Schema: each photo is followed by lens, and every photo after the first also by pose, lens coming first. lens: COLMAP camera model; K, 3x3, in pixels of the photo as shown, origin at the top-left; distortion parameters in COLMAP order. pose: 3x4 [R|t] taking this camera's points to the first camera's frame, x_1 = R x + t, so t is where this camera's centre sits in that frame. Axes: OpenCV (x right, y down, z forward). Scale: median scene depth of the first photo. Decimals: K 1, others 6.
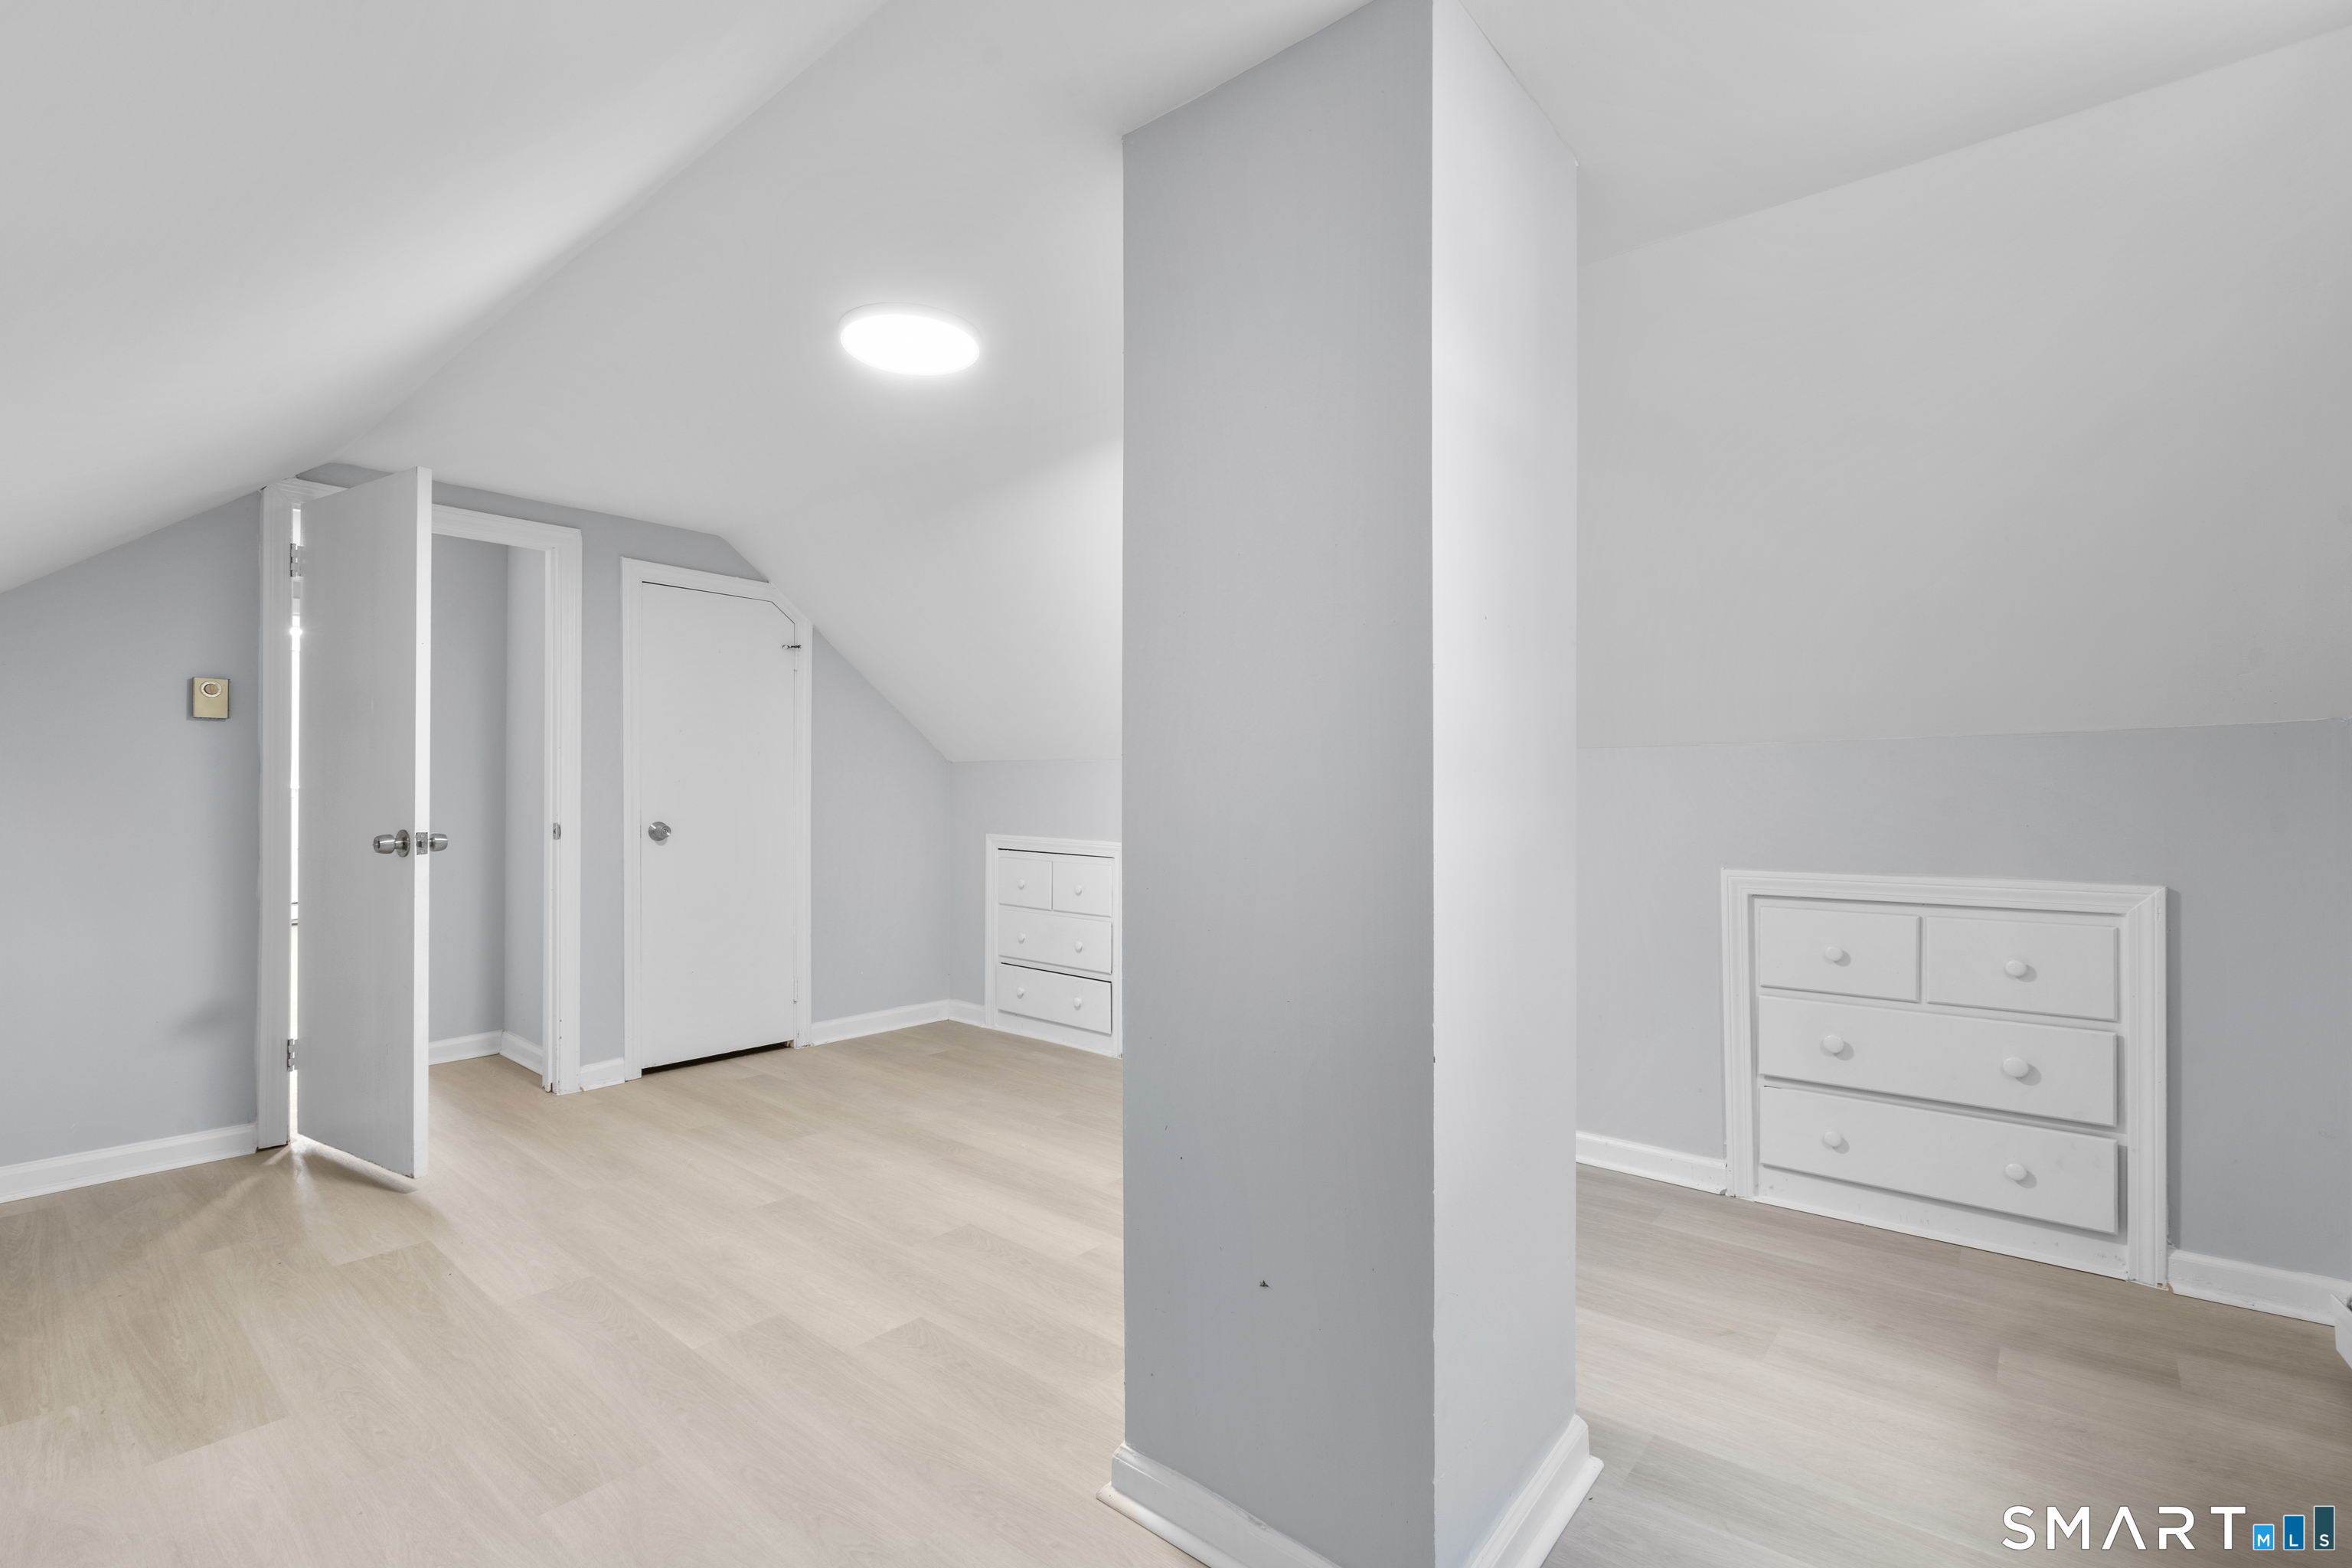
lens RADIAL K [[1060.0, 0, 1179.1], [0, 1060.0, 790.4], [0, 0, 1]] dist [-0.010770, 0.005364]
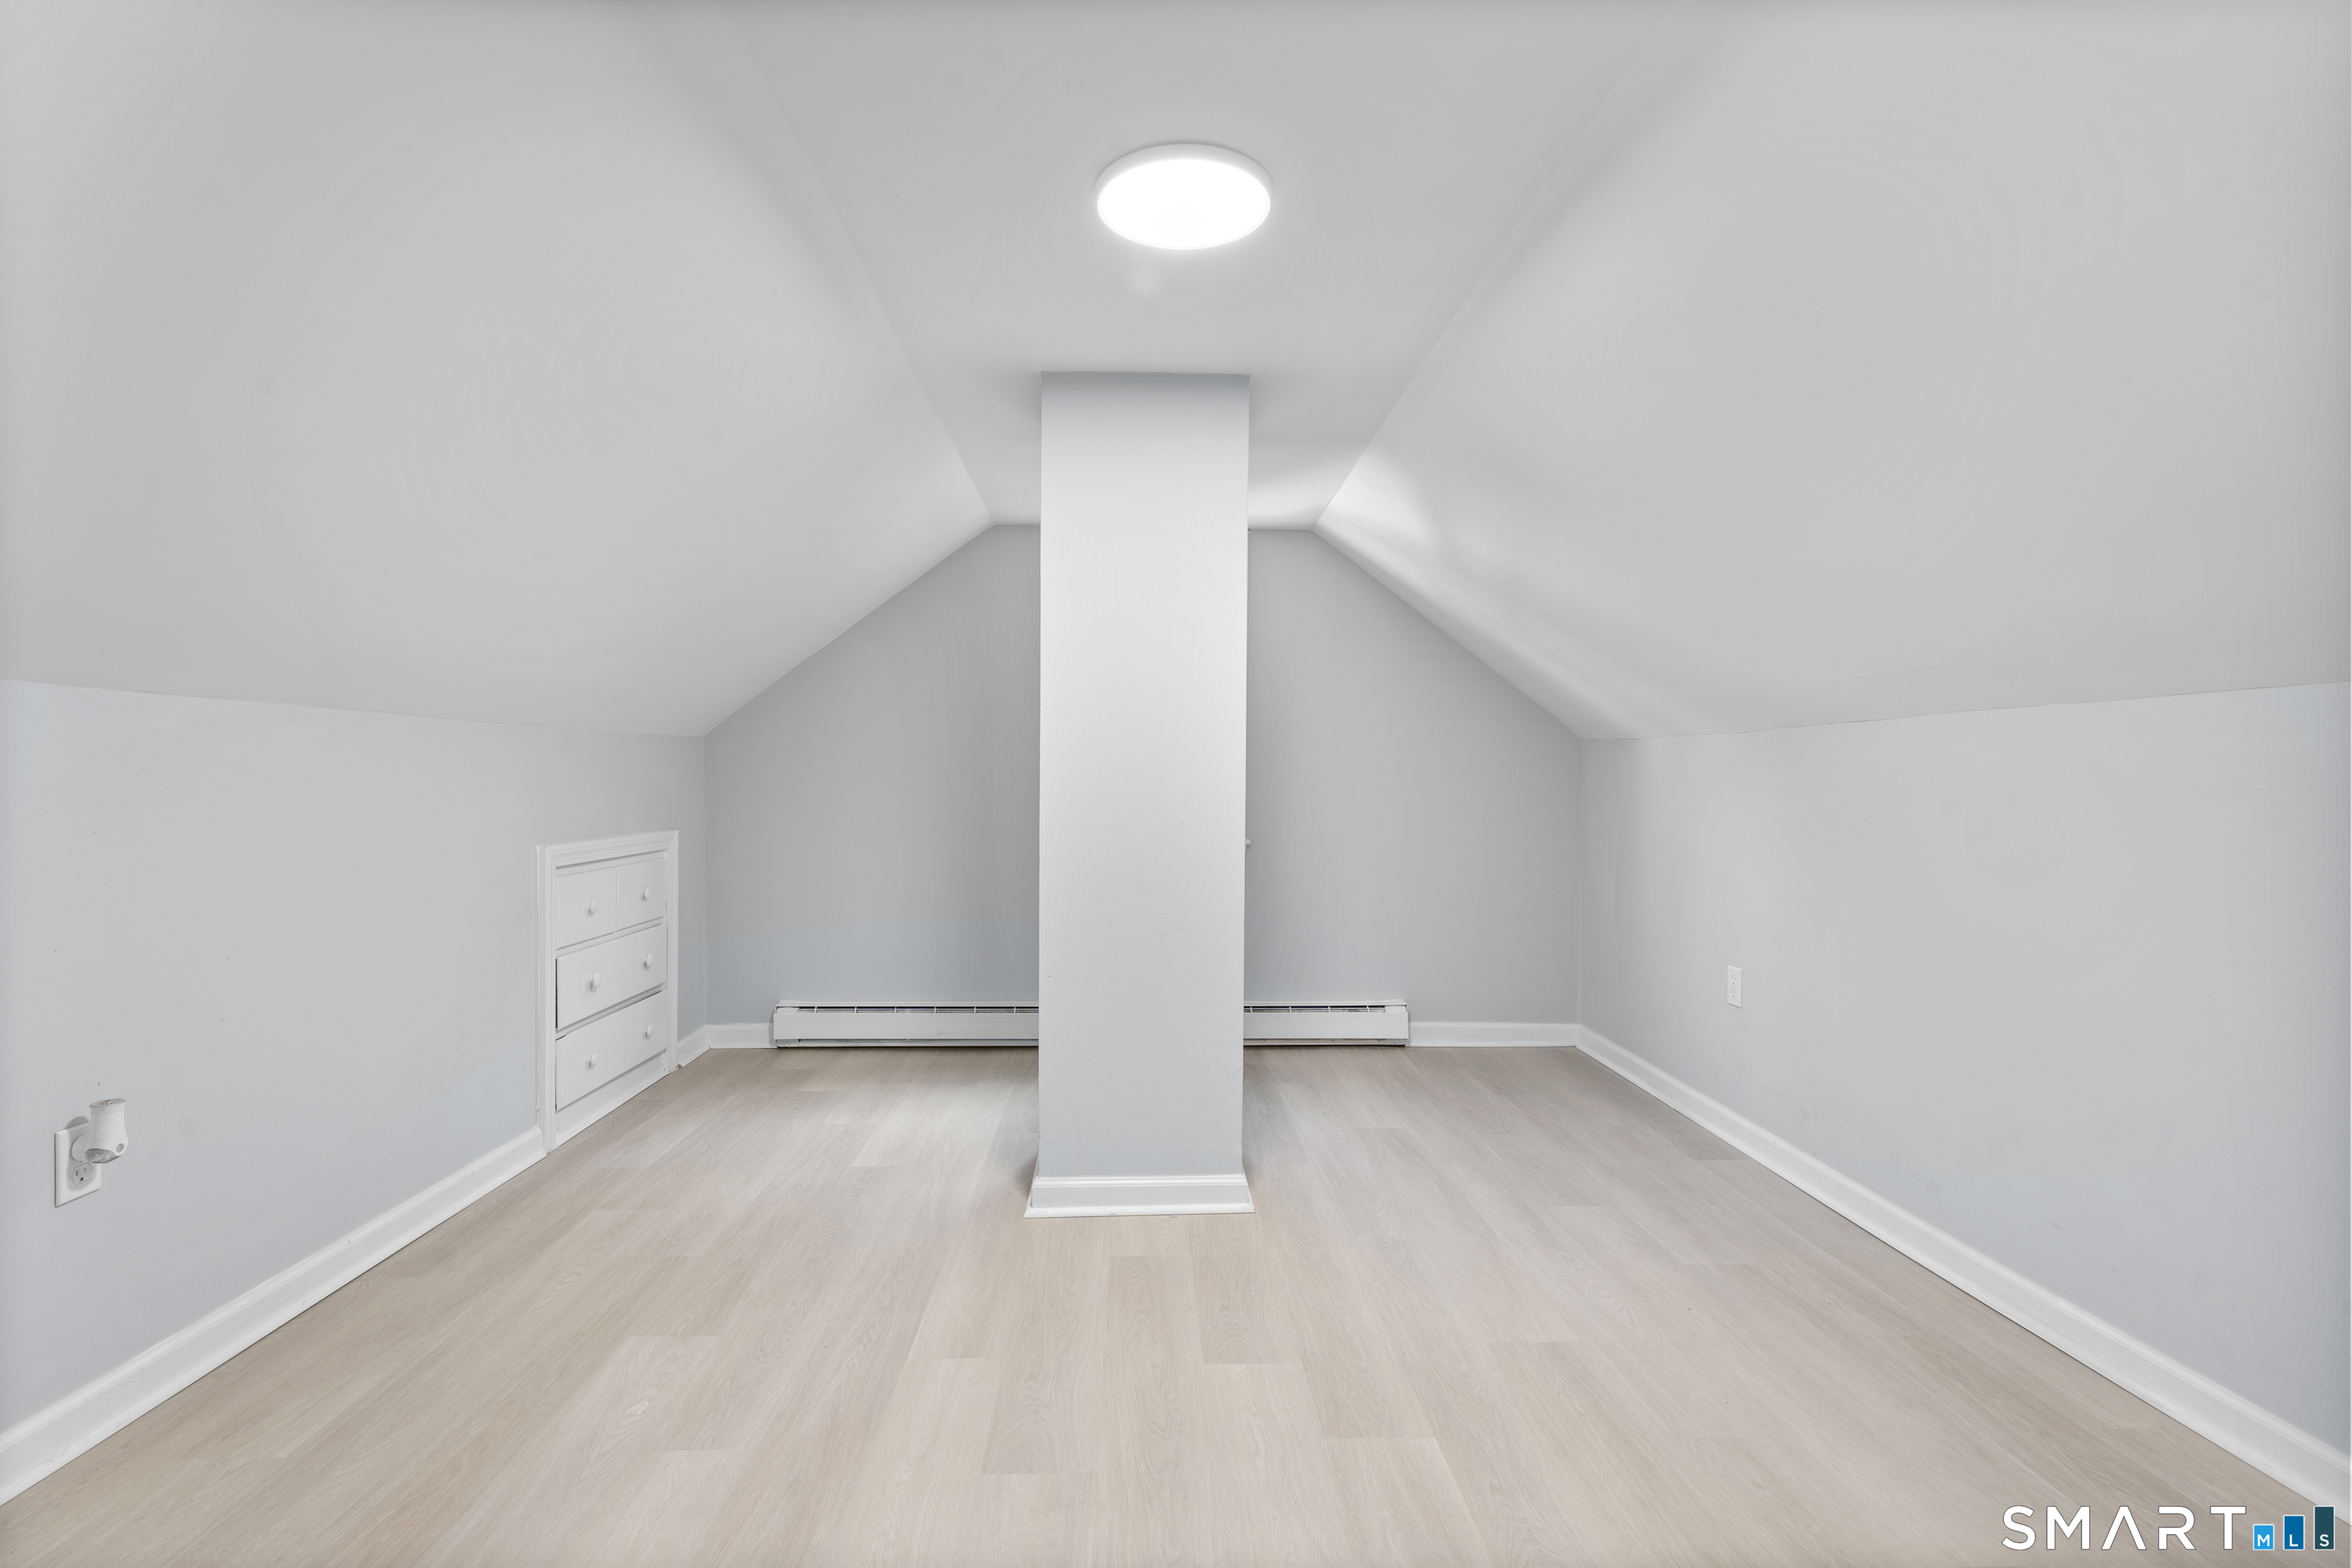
lens RADIAL K [[1060.0, 0, 1179.1], [0, 1060.0, 790.4], [0, 0, 1]] dist [-0.010770, 0.005364]
pose [[-0.676278, -0.014547, 0.736503, -0.915153], [-0.013016, 0.999885, 0.007798, 0.004904], [-0.736532, -0.004313, -0.676389, 1.683046]]
